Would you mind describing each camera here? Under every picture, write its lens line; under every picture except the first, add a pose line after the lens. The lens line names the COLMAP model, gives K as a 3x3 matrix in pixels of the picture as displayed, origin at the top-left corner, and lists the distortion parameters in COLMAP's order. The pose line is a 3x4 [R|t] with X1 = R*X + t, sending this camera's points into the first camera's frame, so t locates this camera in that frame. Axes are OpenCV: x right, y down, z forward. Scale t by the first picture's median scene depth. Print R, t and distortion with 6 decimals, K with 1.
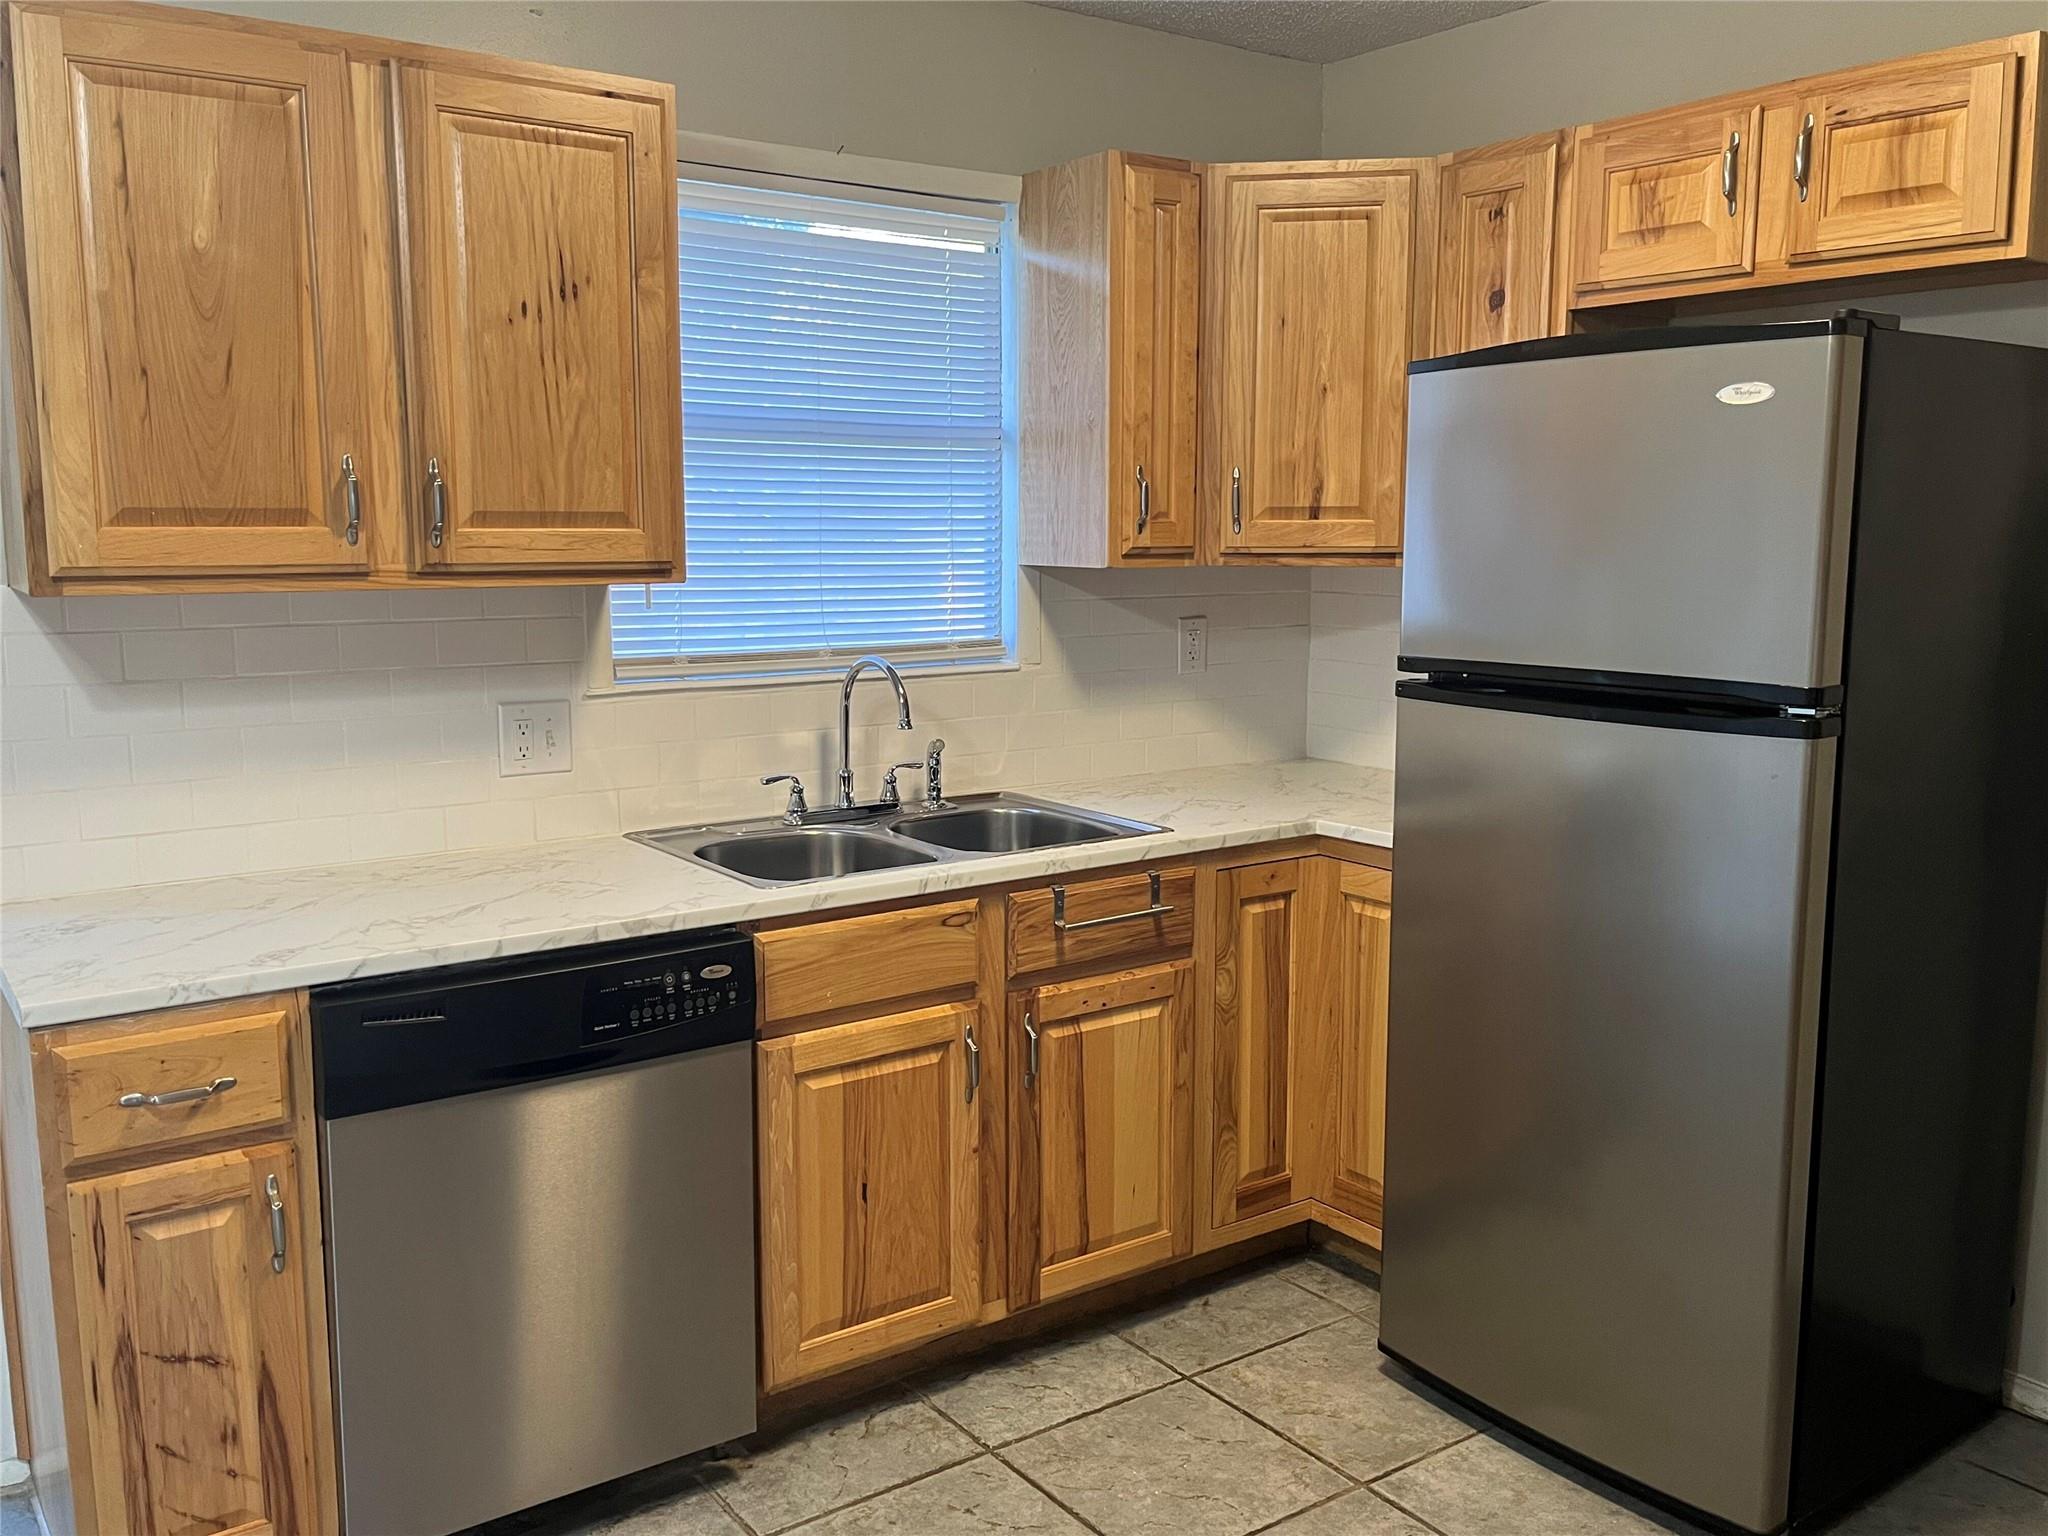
lens RADIAL K [[1719.9, 0, 1036.2], [0, 1719.9, 767.0], [0, 0, 1]] dist [0.056274, -0.070305]
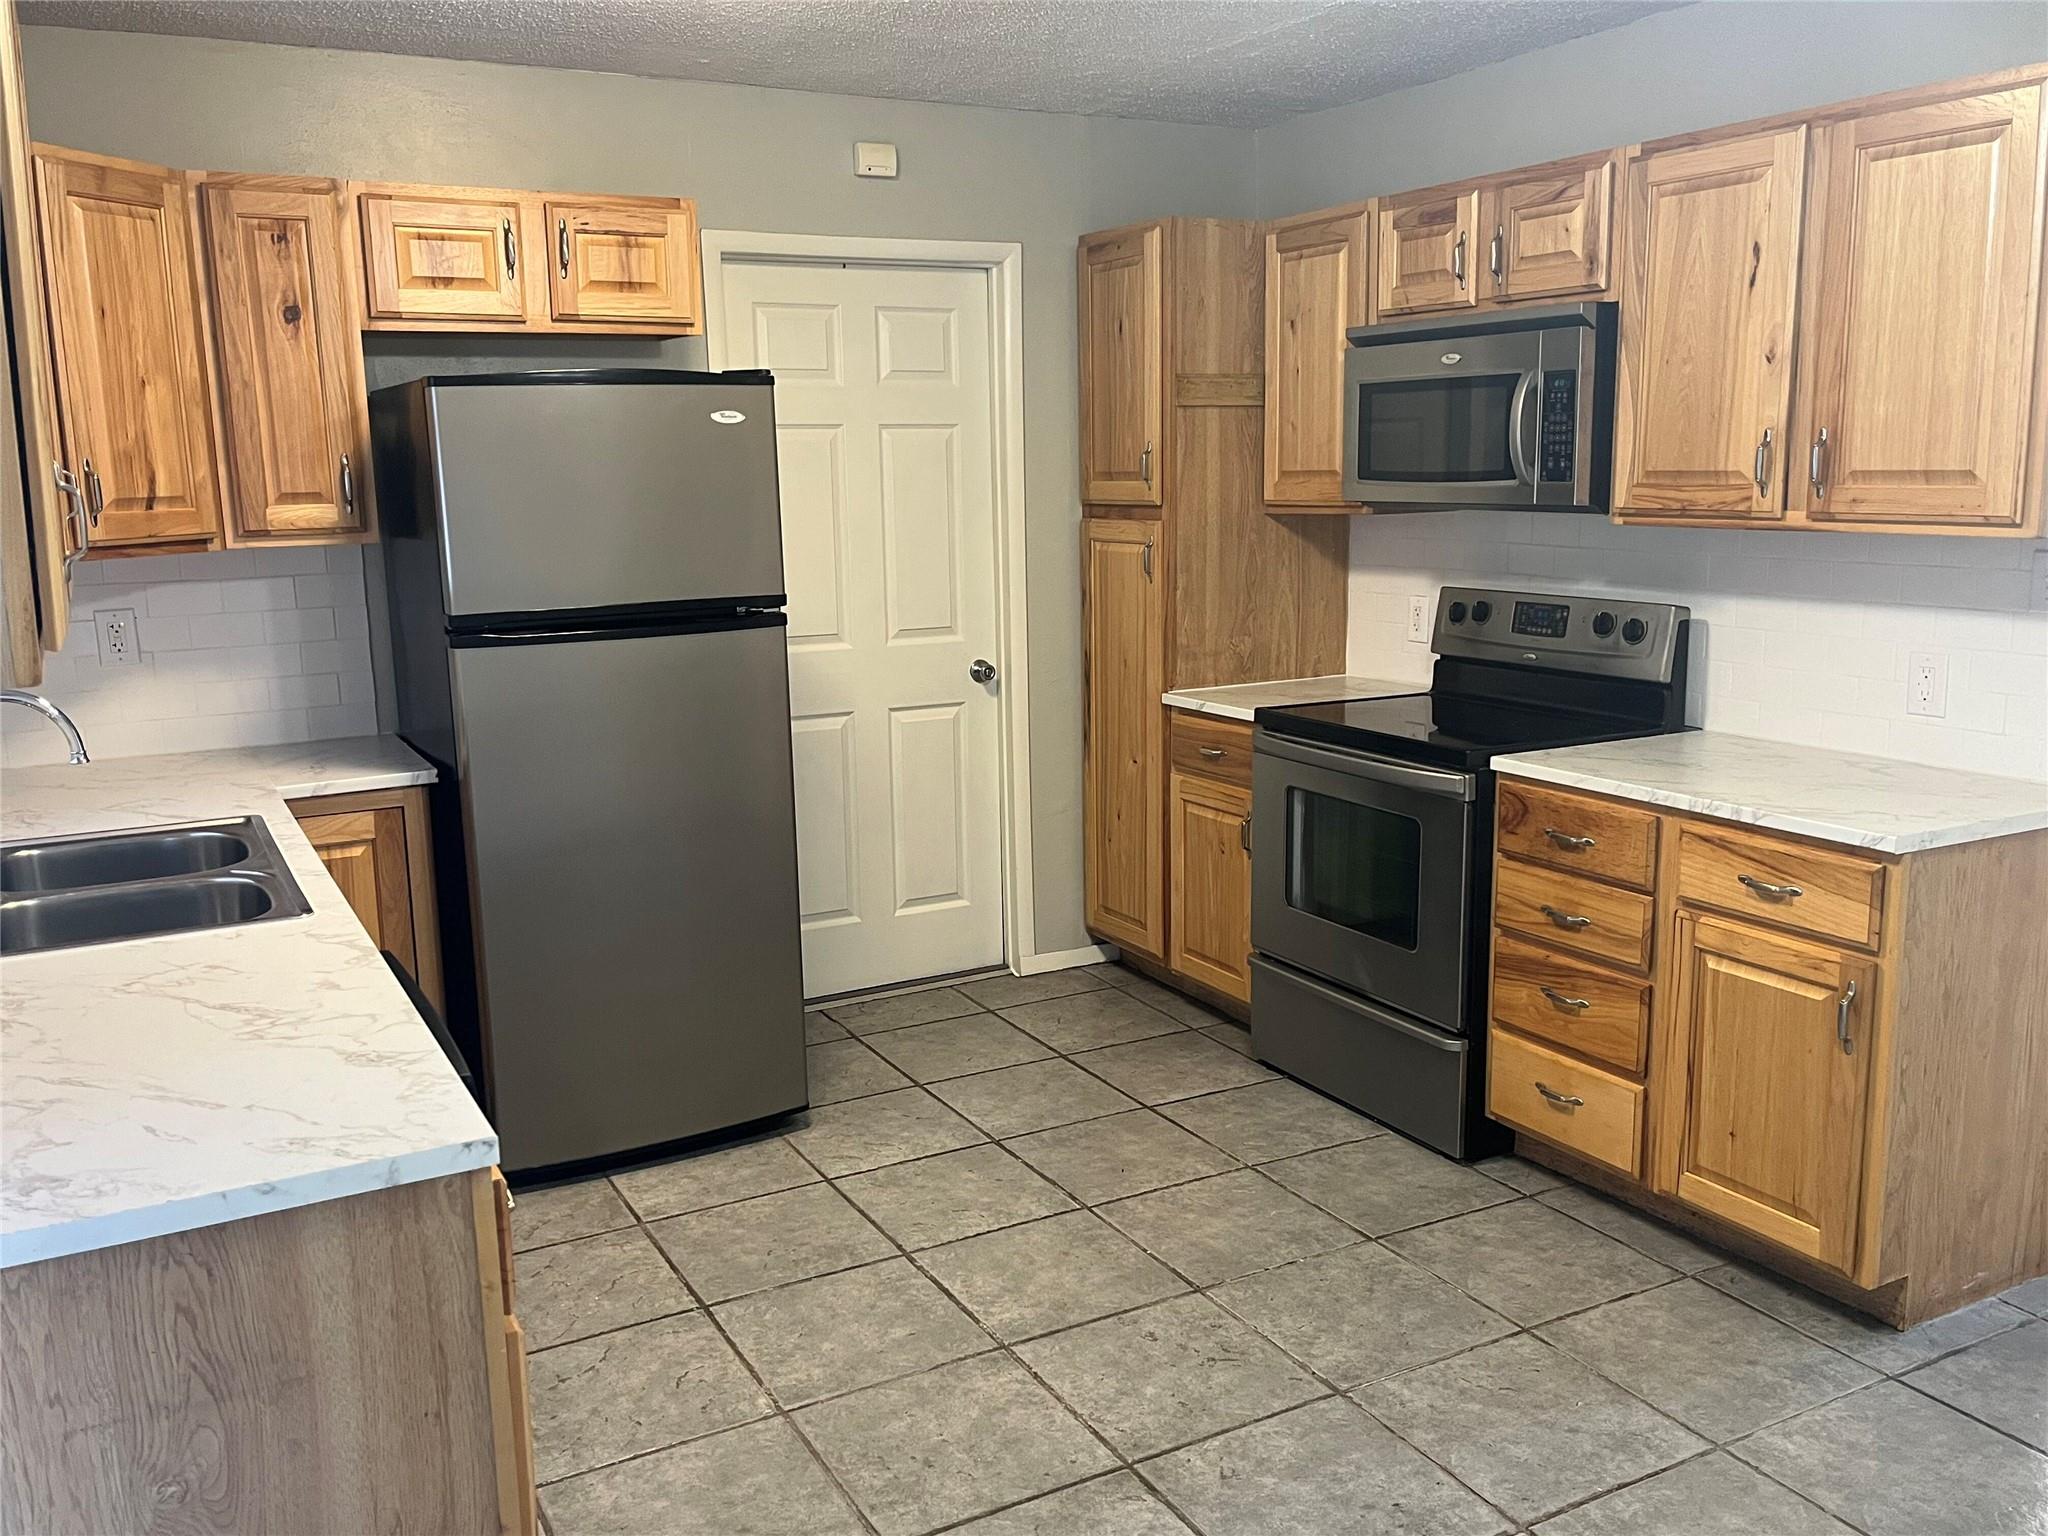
lens RADIAL K [[1719.9, 0, 1023.0], [0, 1719.9, 763.3], [0, 0, 1]] dist [0.056274, -0.070305]
pose [[0.129505, -0.181678, 0.974793, -0.972462], [0.164746, 0.973351, 0.159522, -0.093586], [-0.977797, 0.139934, 0.155985, 0.436695]]
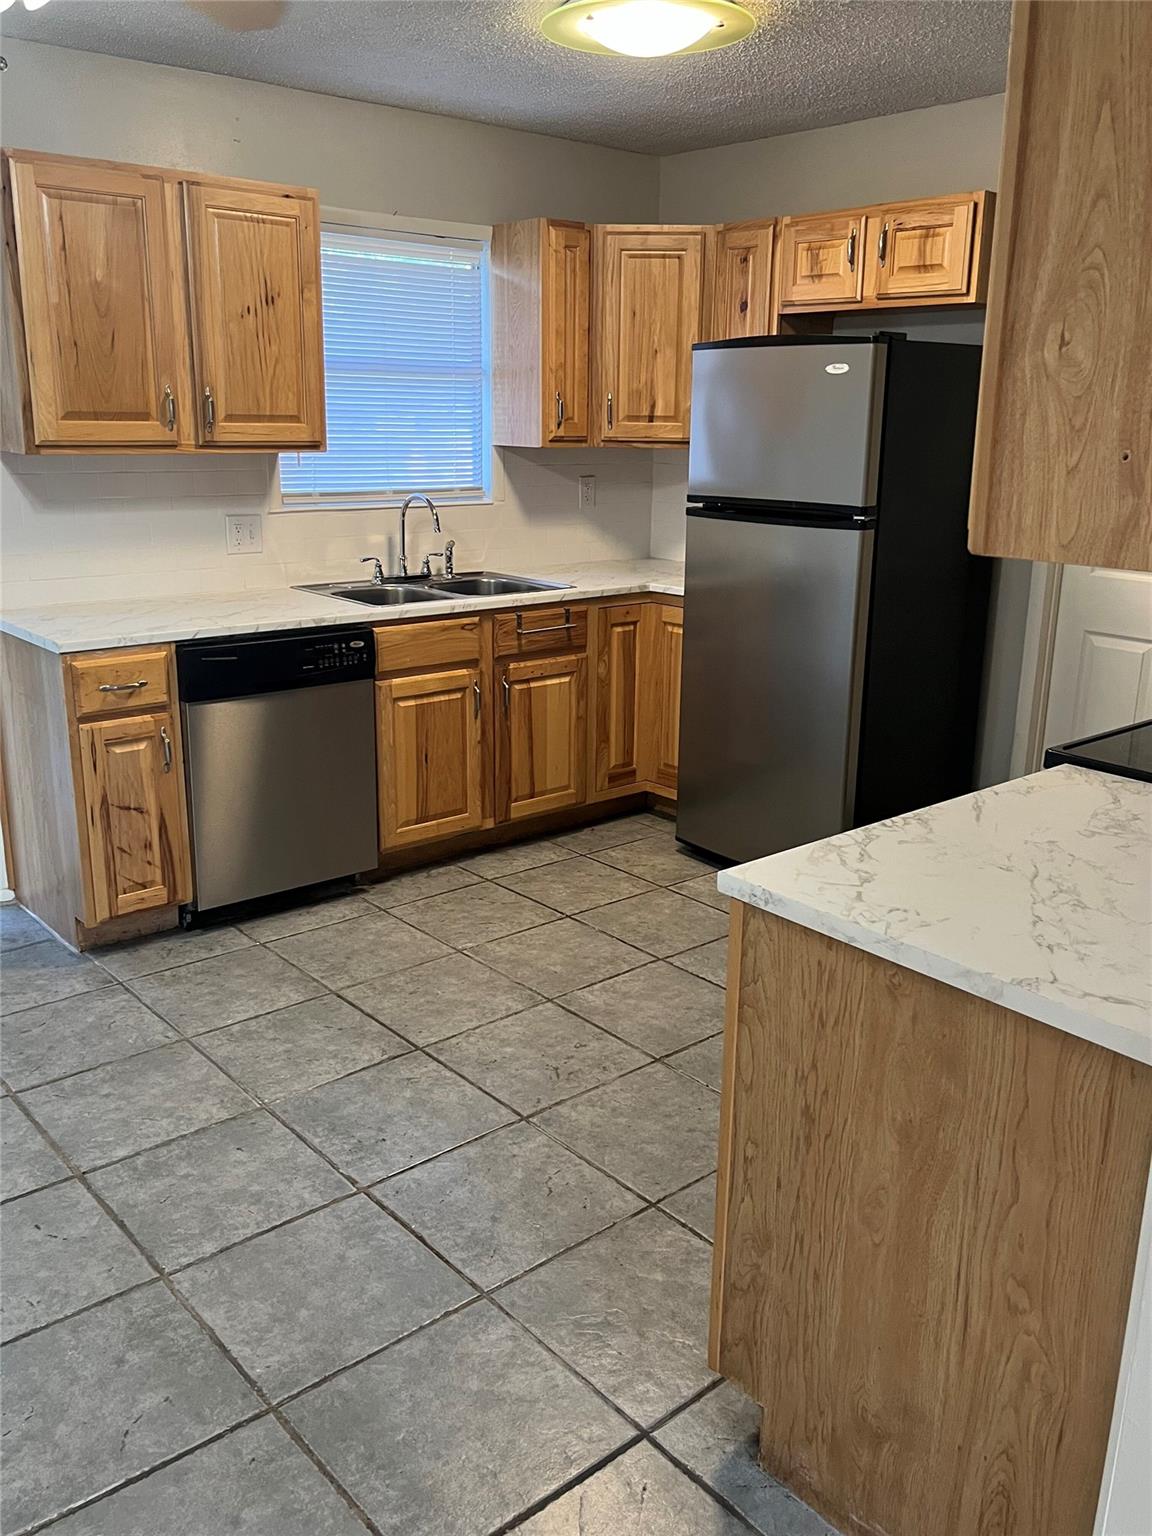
lens RADIAL K [[1289.9, 0, 596.6], [0, 1289.9, 759.8], [0, 0, 1]] dist [0.056274, -0.070305]
pose [[0.995629, -0.010706, 0.092778, -0.039417], [-0.000567, 0.992696, 0.120641, 0.062125], [-0.093392, -0.120166, 0.988351, -0.527587]]
